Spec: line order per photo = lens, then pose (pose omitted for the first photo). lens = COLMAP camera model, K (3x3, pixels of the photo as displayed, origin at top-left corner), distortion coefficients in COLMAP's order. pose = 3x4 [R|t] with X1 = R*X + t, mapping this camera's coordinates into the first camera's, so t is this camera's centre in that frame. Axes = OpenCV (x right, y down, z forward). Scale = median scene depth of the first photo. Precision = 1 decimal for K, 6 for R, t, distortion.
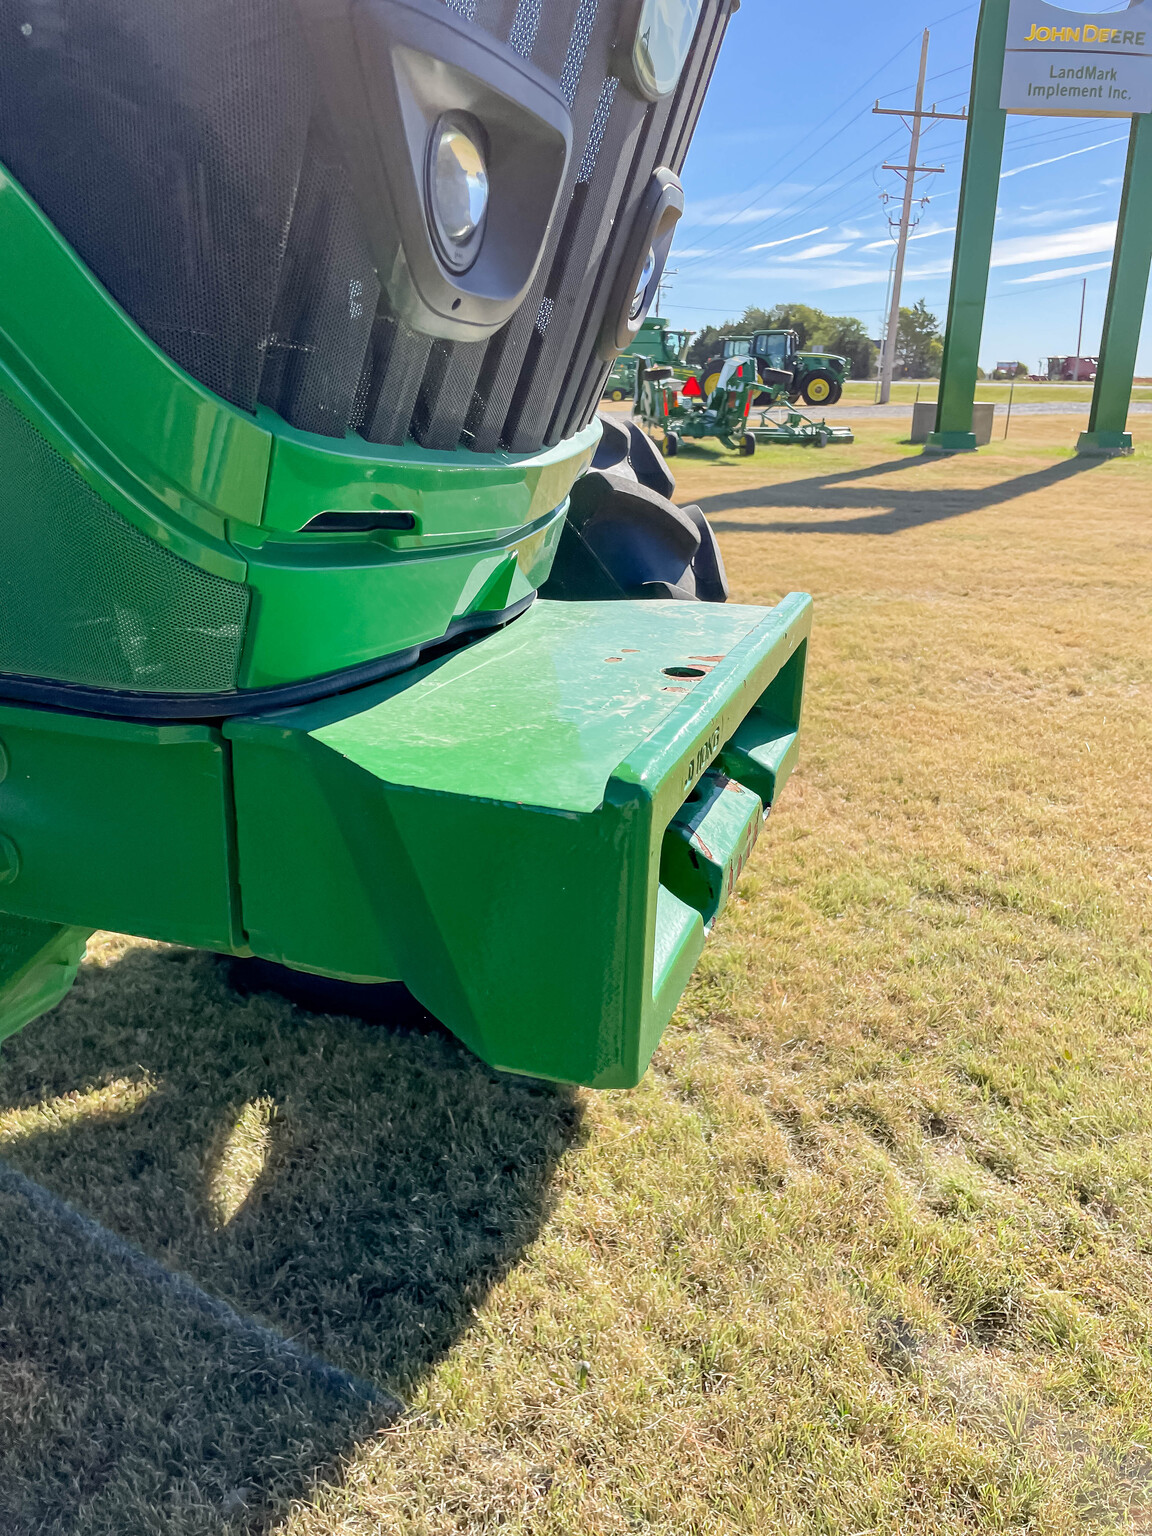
lens RADIAL K [[1214.1, 0, 568.9], [0, 1214.1, 764.7], [0, 0, 1]] dist [0.034043, -0.041735]
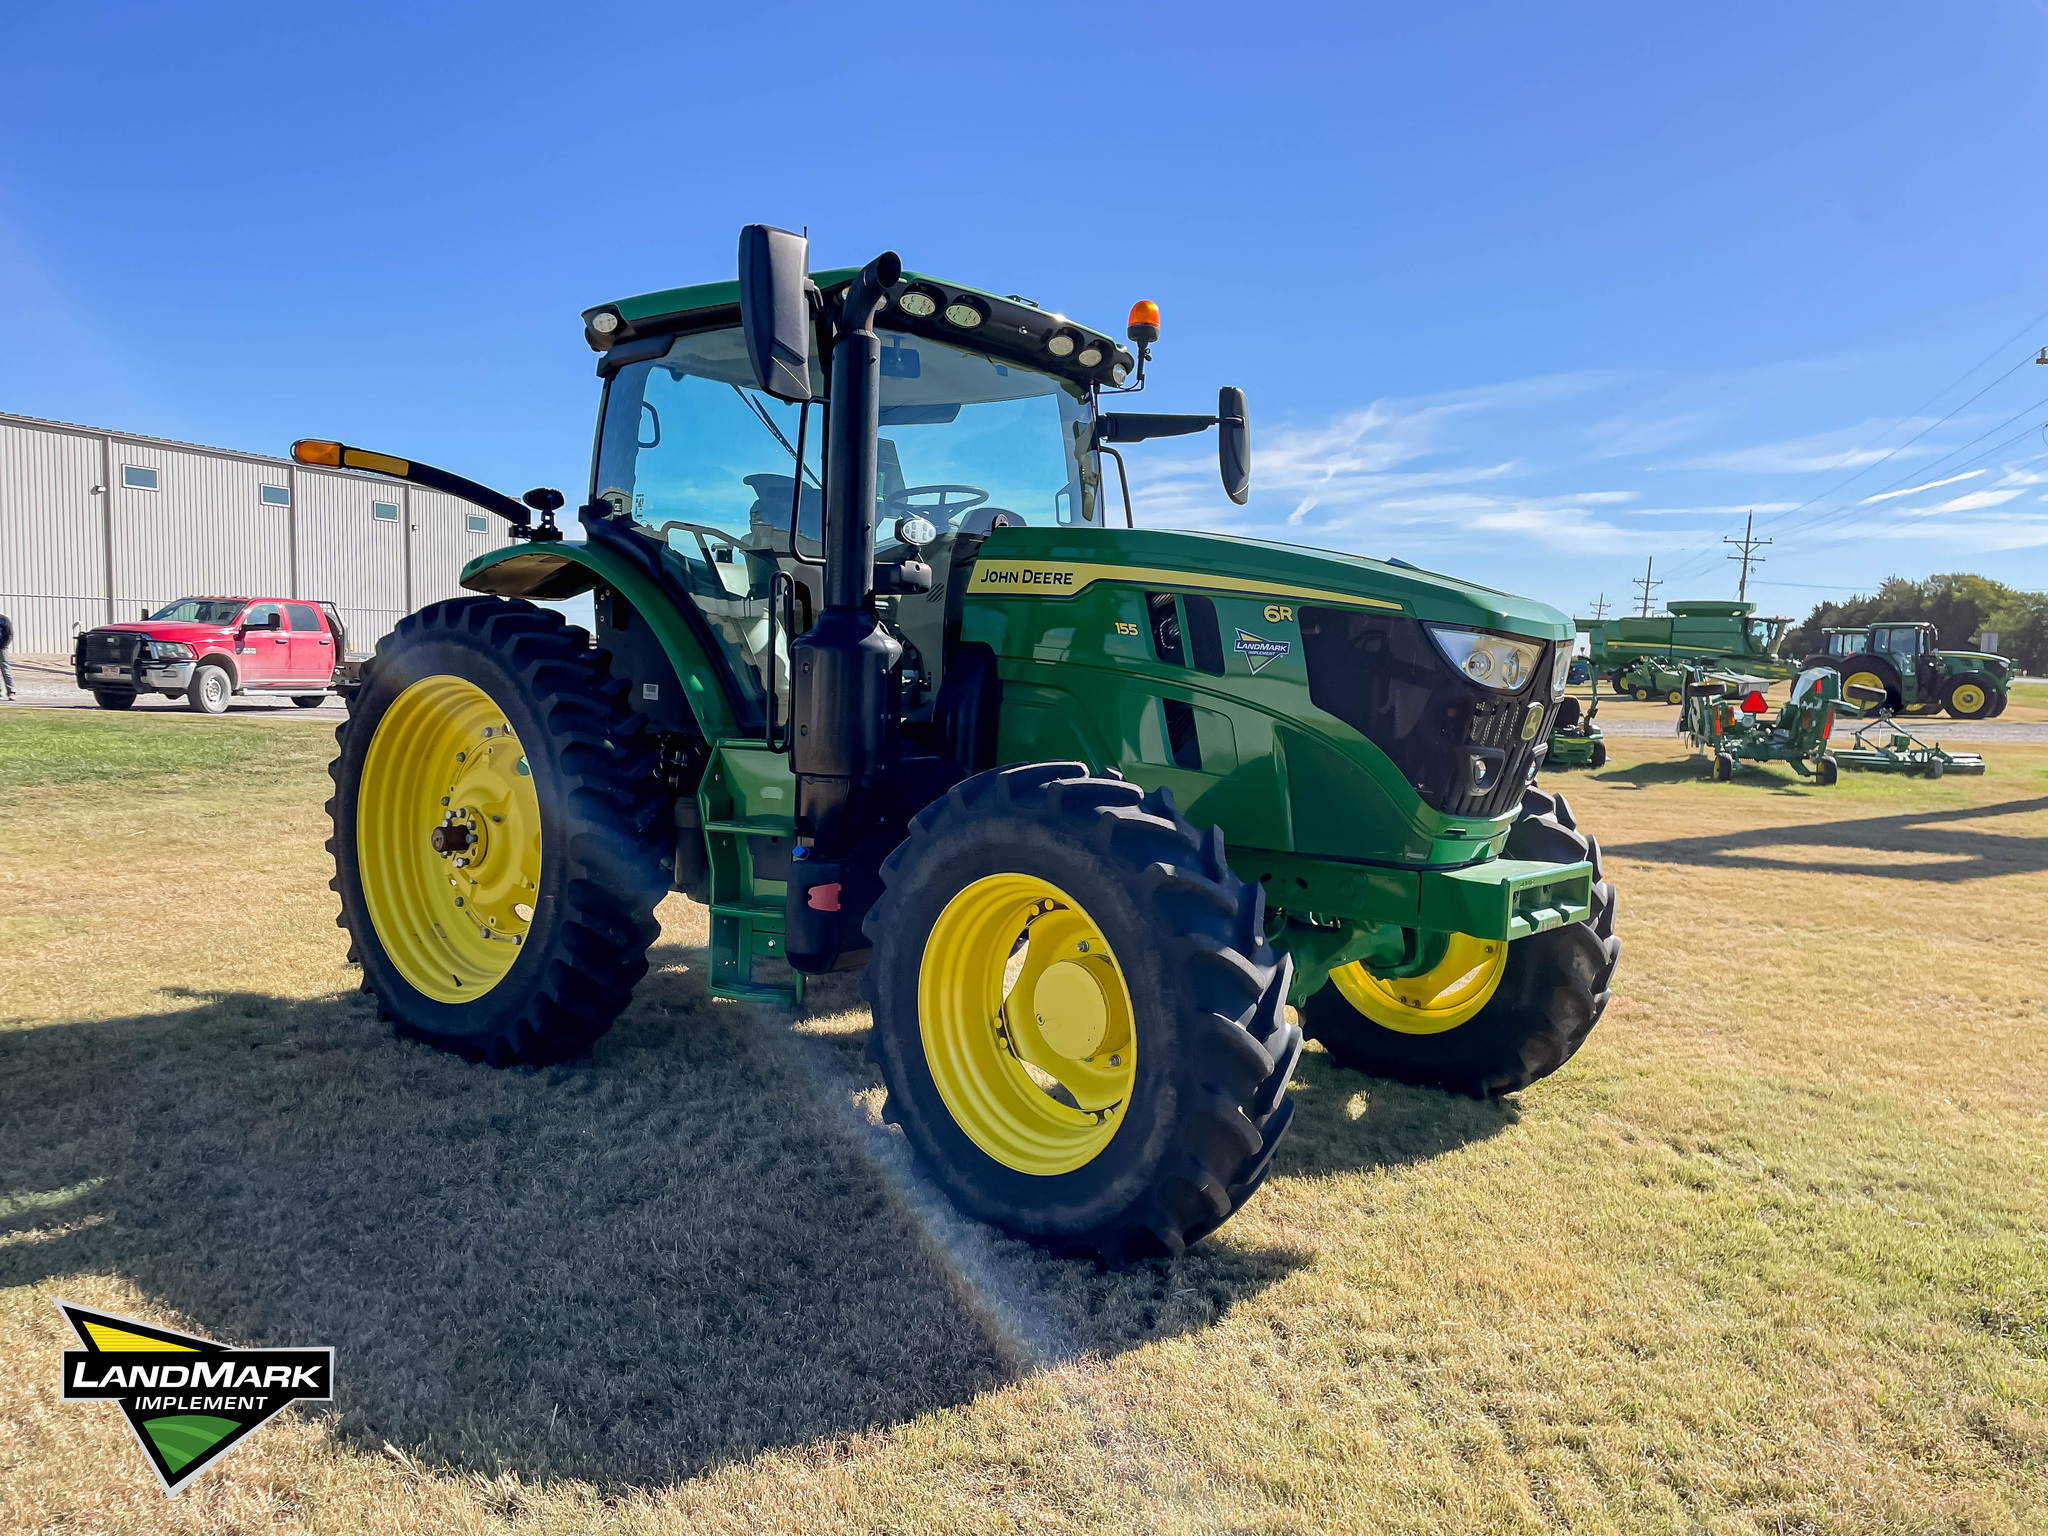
lens RADIAL K [[1538.0, 0, 1009.4], [0, 1538.0, 744.0], [0, 0, 1]] dist [0.080436, -0.106810]
pose [[0.931613, 0.034484, -0.361813, 0.011327], [-0.124825, 0.965294, -0.229404, 0.031561], [0.341345, 0.258879, 0.903585, -0.151215]]
